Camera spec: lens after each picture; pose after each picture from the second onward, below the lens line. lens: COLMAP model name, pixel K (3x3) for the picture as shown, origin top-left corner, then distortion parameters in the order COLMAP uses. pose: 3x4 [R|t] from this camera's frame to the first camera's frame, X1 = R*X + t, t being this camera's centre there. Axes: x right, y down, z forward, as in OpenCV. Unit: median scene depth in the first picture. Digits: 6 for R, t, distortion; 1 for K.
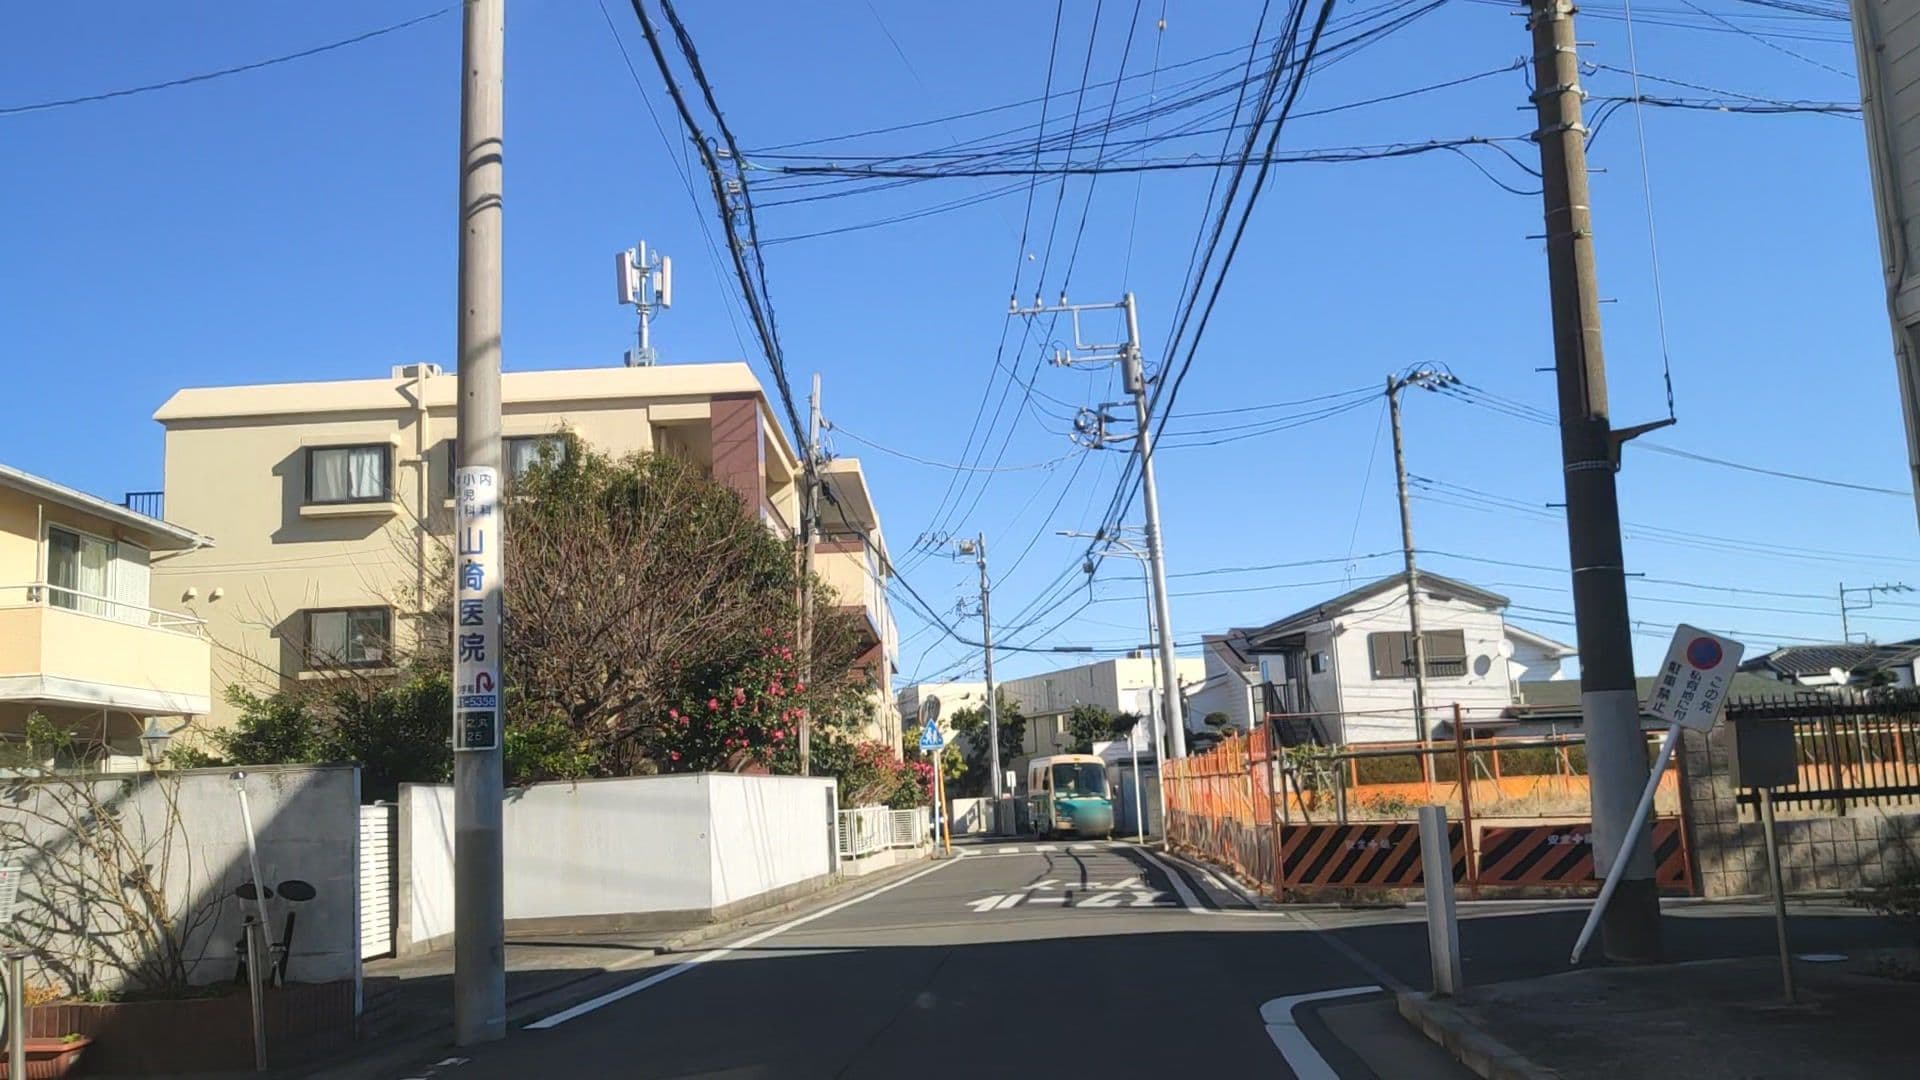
lens RADIAL K [[1462.5, 0, 960.0], [0, 1462.5, 540.0], [0, 0, 1]] dist [0.041283, -0.000932]
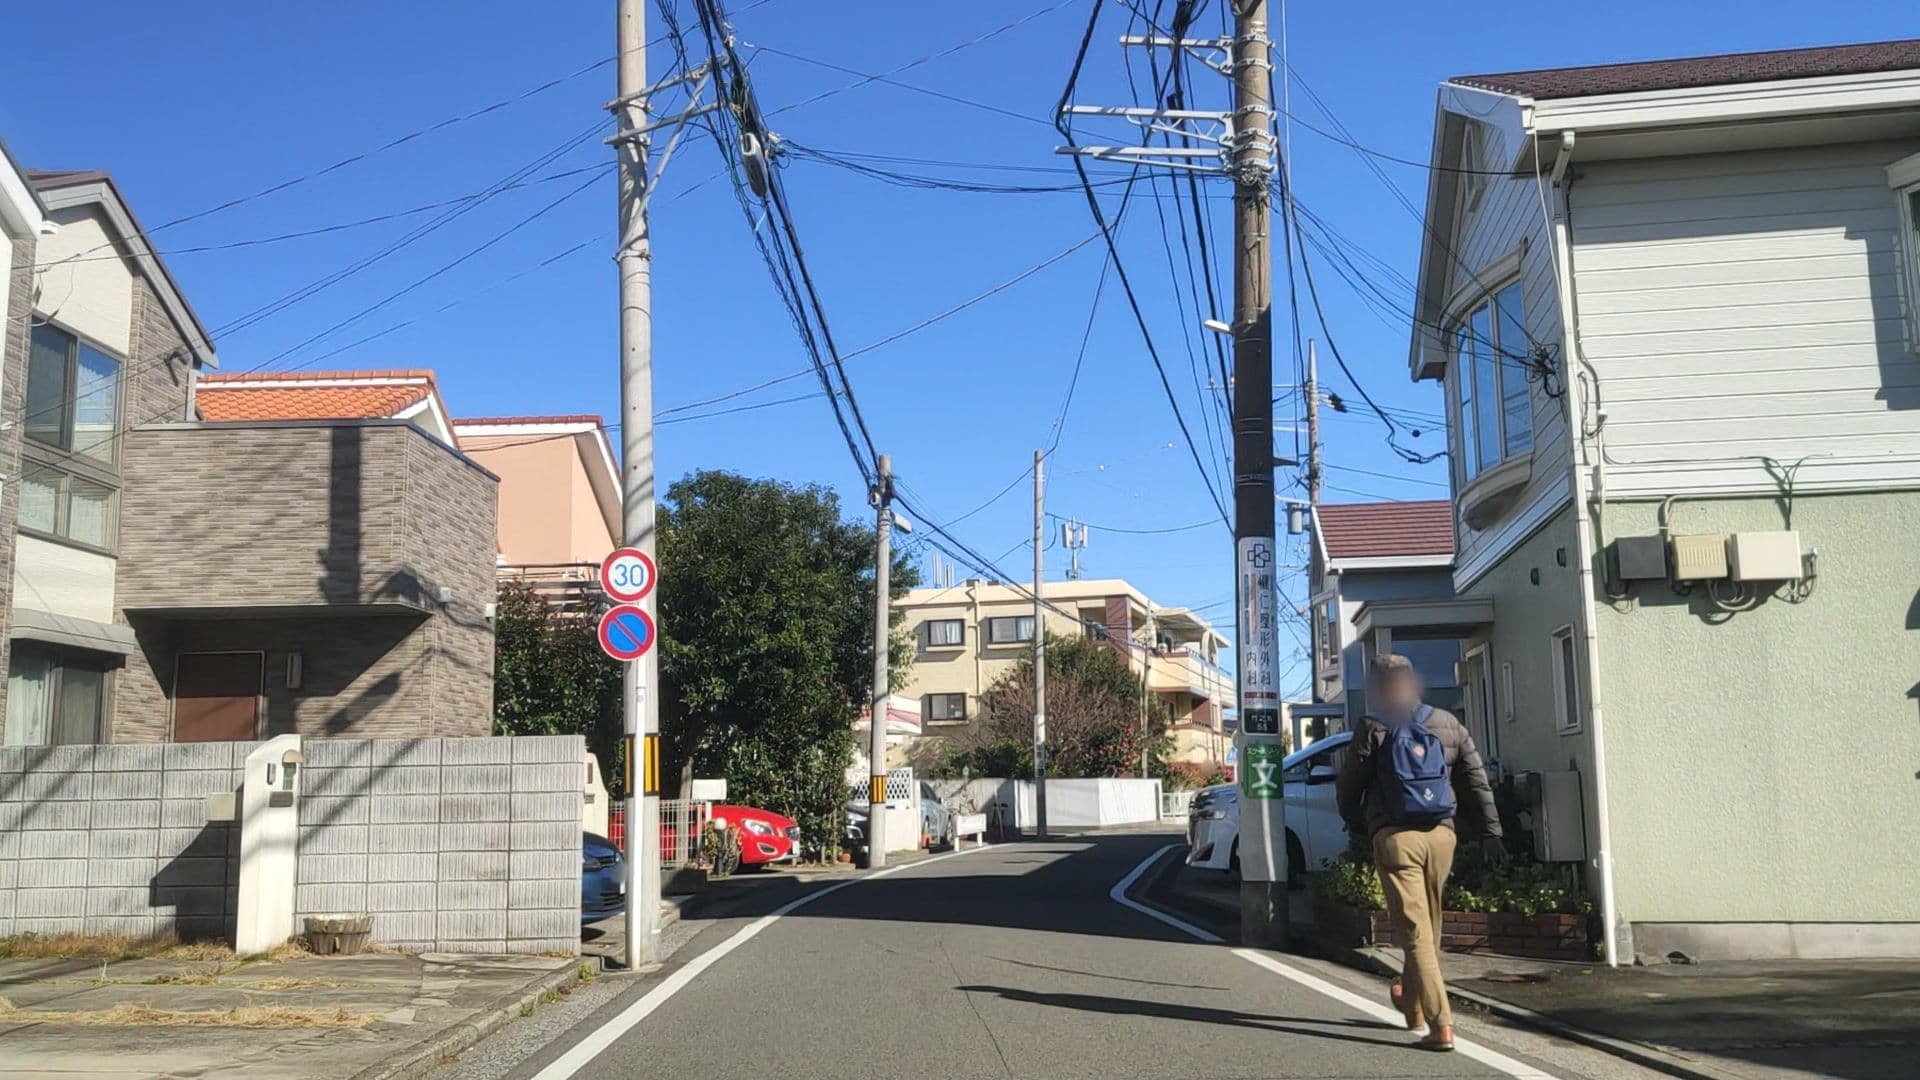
lens RADIAL K [[1462.5, 0, 960.0], [0, 1462.5, 540.0], [0, 0, 1]] dist [0.041283, -0.000932]
pose [[0.957432, -0.010248, -0.288476, 0.247027], [0.014701, 0.999804, 0.013276, -0.215543], [0.288283, -0.016952, 0.957395, -1.119983]]
